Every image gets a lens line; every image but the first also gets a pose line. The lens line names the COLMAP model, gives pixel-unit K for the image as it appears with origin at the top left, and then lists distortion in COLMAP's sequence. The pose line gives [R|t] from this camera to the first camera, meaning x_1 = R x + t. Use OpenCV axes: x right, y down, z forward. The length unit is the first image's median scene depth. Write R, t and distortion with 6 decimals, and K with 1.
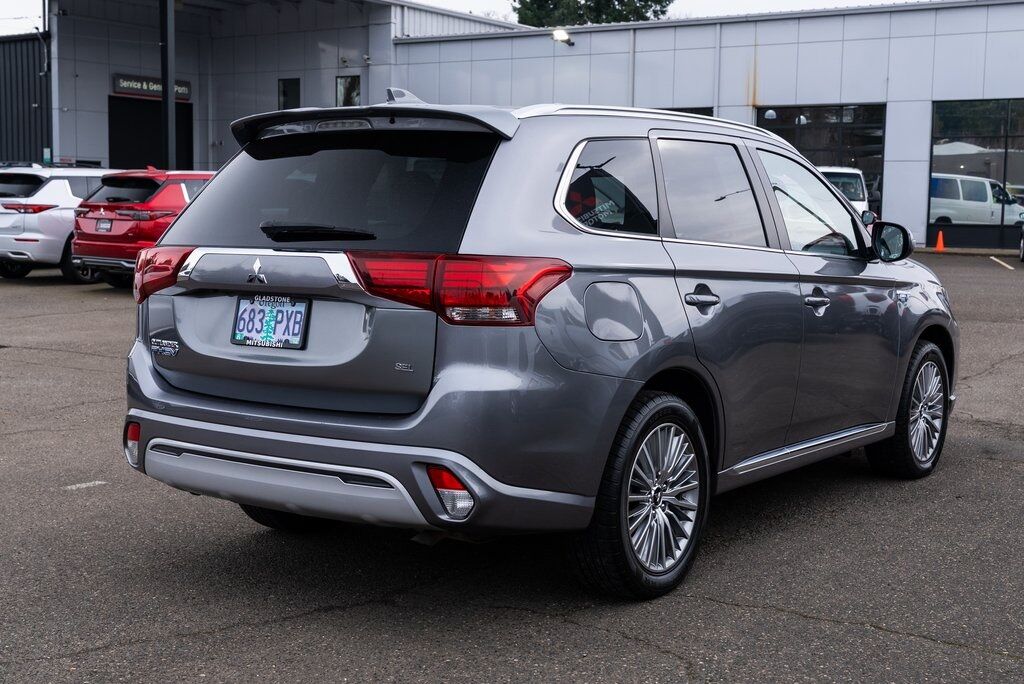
lens RADIAL K [[1349.1, 0, 506.9], [0, 1349.1, 340.6], [0, 0, 1]] dist [0.014047, 0.000000]
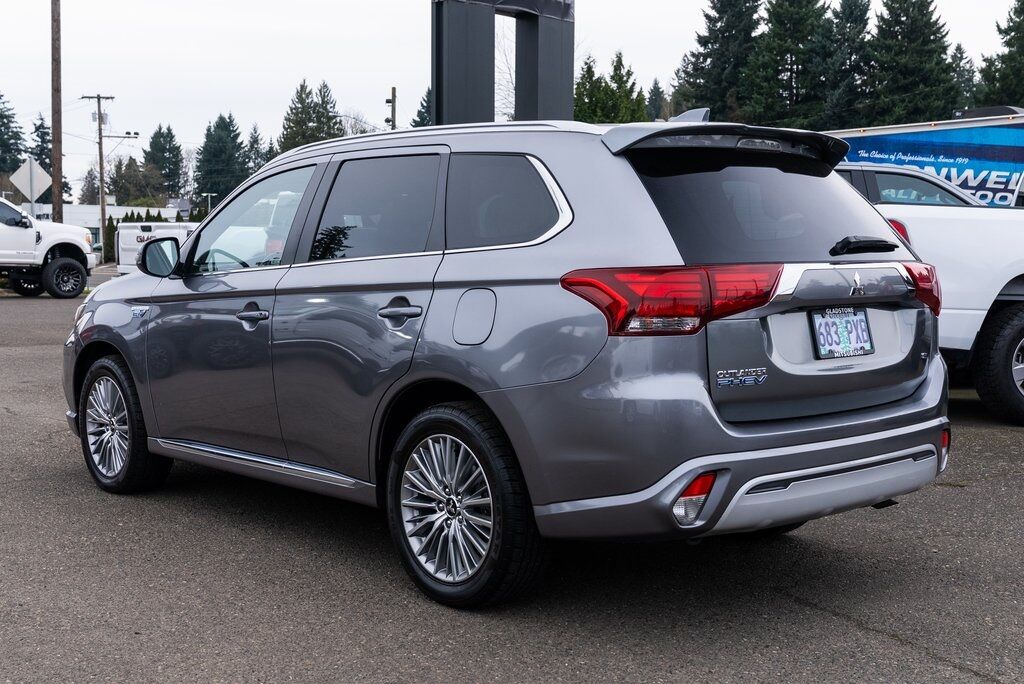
lens RADIAL K [[1244.3, 0, 508.4], [0, 1244.3, 343.7], [0, 0, 1]] dist [-0.002489, 0.000000]
pose [[0.230342, -0.081952, 0.969653, -1.167625], [0.087955, 0.994122, 0.063126, -0.088928], [-0.969127, 0.070745, 0.236196, 1.025344]]
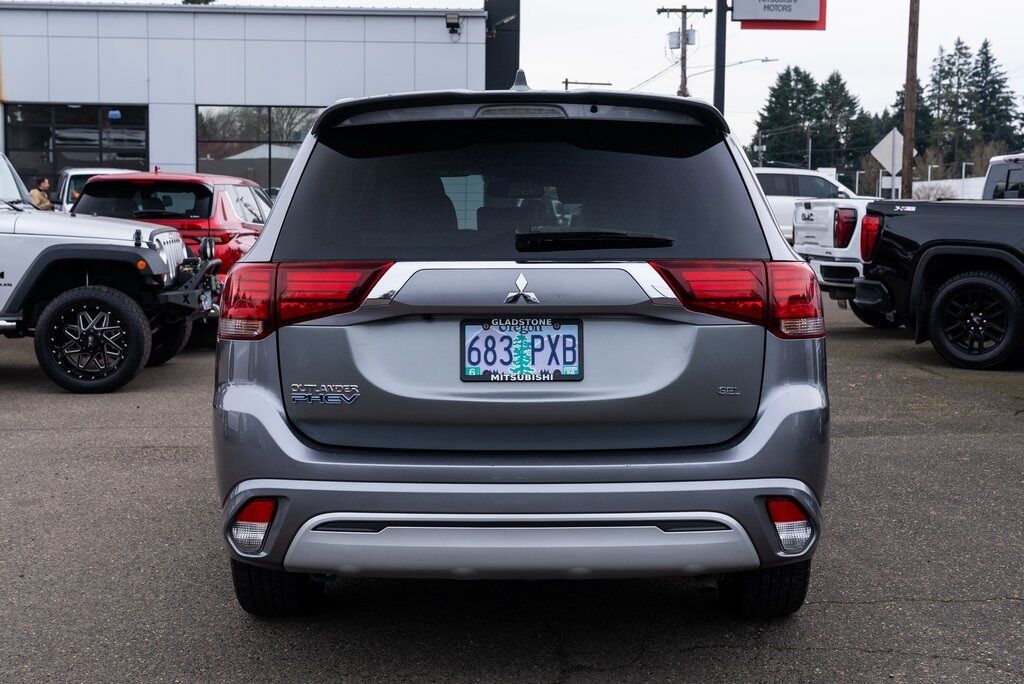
lens RADIAL K [[1349.1, 0, 513.8], [0, 1349.1, 341.6], [0, 0, 1]] dist [0.014047, 0.000000]
pose [[0.817320, -0.059583, 0.573095, -0.647202], [0.059975, 0.998033, 0.018229, -0.034369], [-0.573054, 0.019473, 0.819286, 0.335755]]
